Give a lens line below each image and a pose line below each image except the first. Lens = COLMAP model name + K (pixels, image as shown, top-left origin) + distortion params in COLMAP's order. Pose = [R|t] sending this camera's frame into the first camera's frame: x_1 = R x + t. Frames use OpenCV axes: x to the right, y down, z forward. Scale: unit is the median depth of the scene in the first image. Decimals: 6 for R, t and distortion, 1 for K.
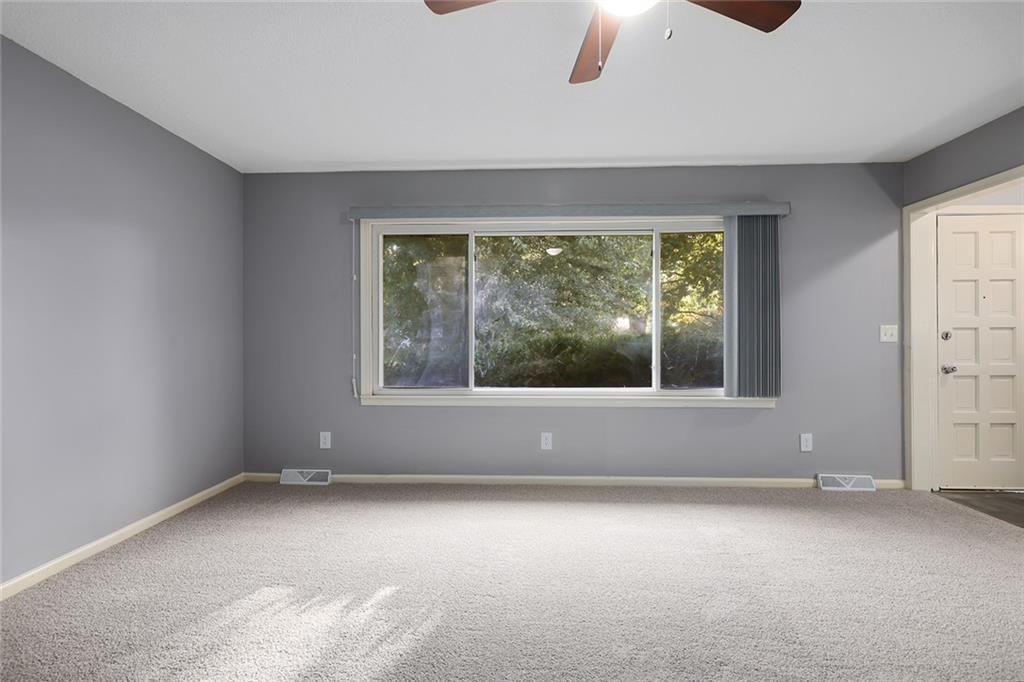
lens RADIAL K [[491.1, 0, 516.0], [0, 491.1, 337.3], [0, 0, 1]] dist [0.001979, 0.000617]
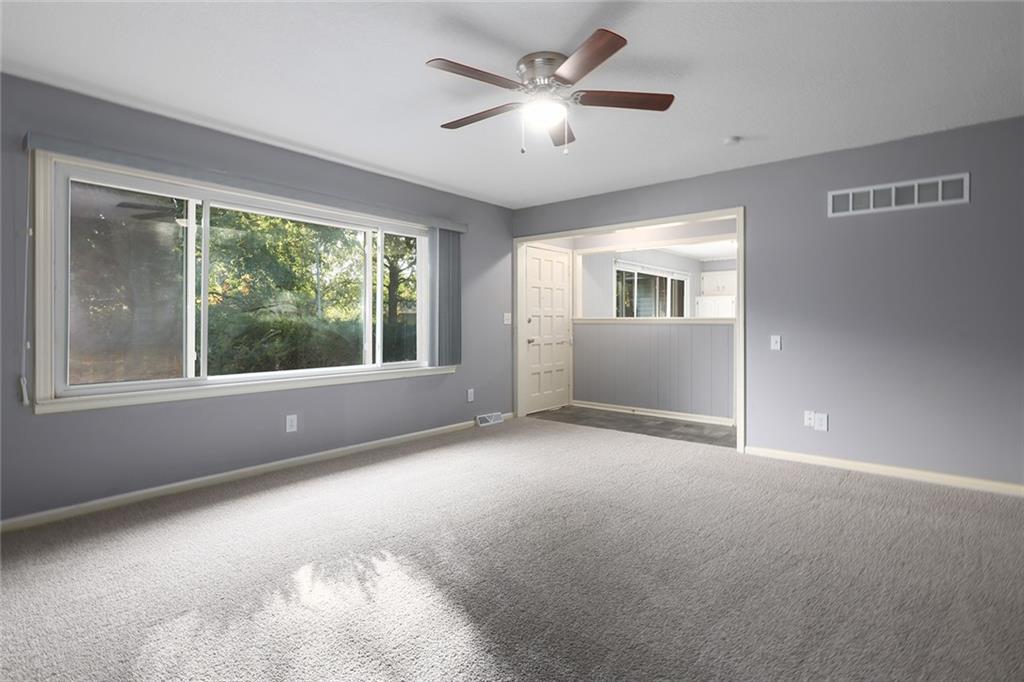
lens RADIAL K [[506.1, 0, 507.5], [0, 506.1, 323.6], [0, 0, 1]] dist [-0.002234, -0.000053]
pose [[0.616224, 0.000011, 0.787571, -0.497123], [-0.004170, 0.999986, 0.003249, 0.002561], [-0.787560, -0.005286, 0.616215, 0.019789]]
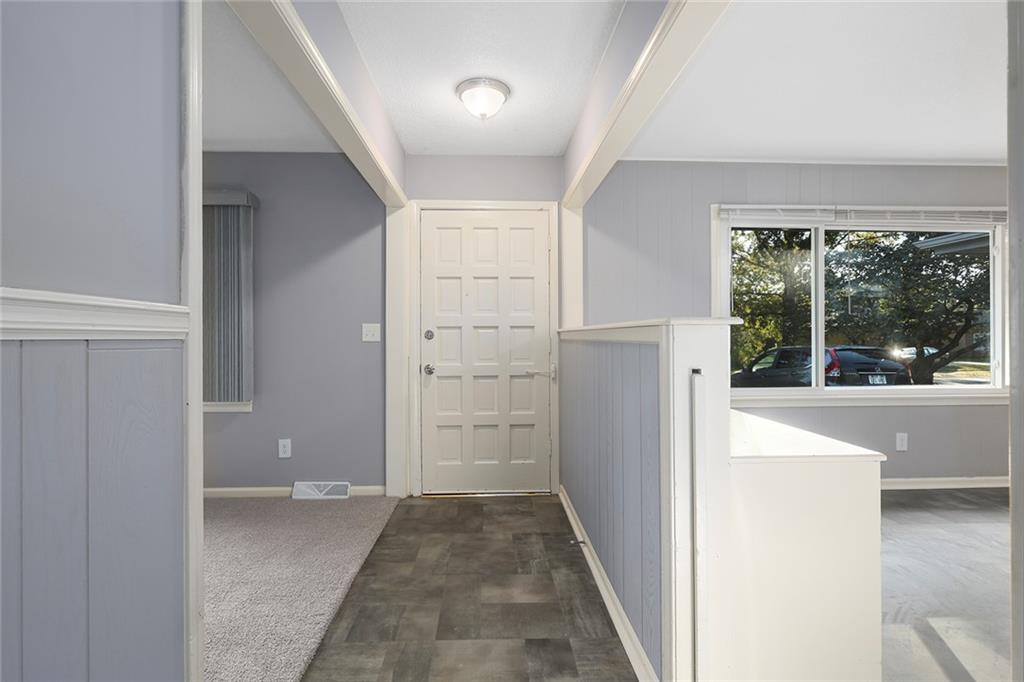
lens RADIAL K [[491.1, 0, 516.0], [0, 491.1, 337.3], [0, 0, 1]] dist [0.001979, 0.000617]
pose [[0.996991, -0.000172, 0.077515, 0.970054], [-0.000294, 0.999982, 0.006001, -0.004225], [-0.077515, -0.006006, 0.996973, 0.031525]]
